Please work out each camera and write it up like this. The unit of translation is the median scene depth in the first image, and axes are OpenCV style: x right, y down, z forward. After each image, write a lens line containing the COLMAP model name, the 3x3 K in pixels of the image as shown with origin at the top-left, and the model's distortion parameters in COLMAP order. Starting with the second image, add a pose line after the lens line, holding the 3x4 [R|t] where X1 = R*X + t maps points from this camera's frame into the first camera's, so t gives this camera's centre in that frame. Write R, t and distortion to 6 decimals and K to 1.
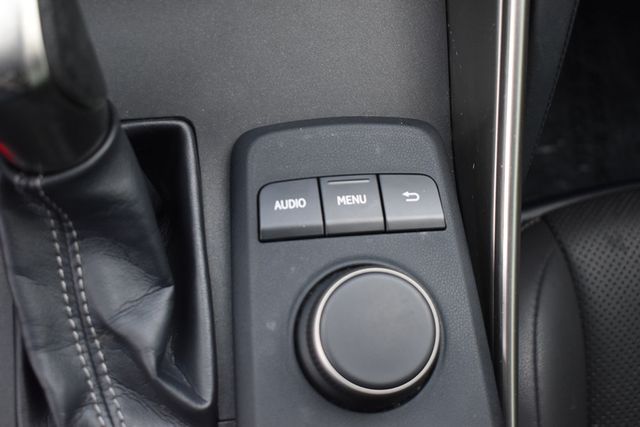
lens RADIAL K [[812.9, 0, 320.0], [0, 812.9, 213.5], [0, 0, 1]] dist [-0.038361, -0.033582]
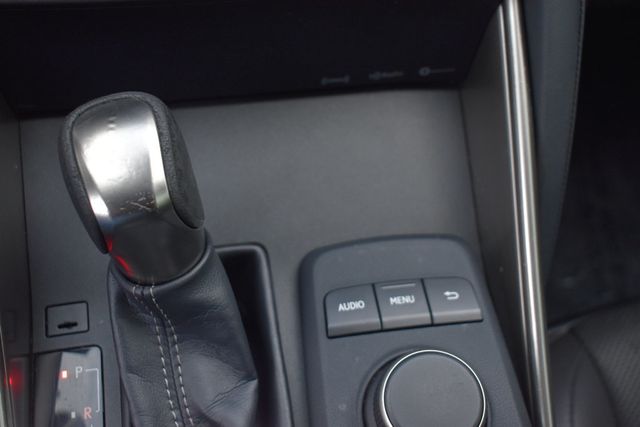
lens RADIAL K [[812.9, 0, 320.0], [0, 812.9, 213.5], [0, 0, 1]] dist [-0.038361, -0.033582]
pose [[0.997967, -0.058402, -0.025535, -0.044847], [0.051618, 0.975516, -0.213783, 0.110677], [0.037396, 0.212030, 0.976547, -0.205023]]
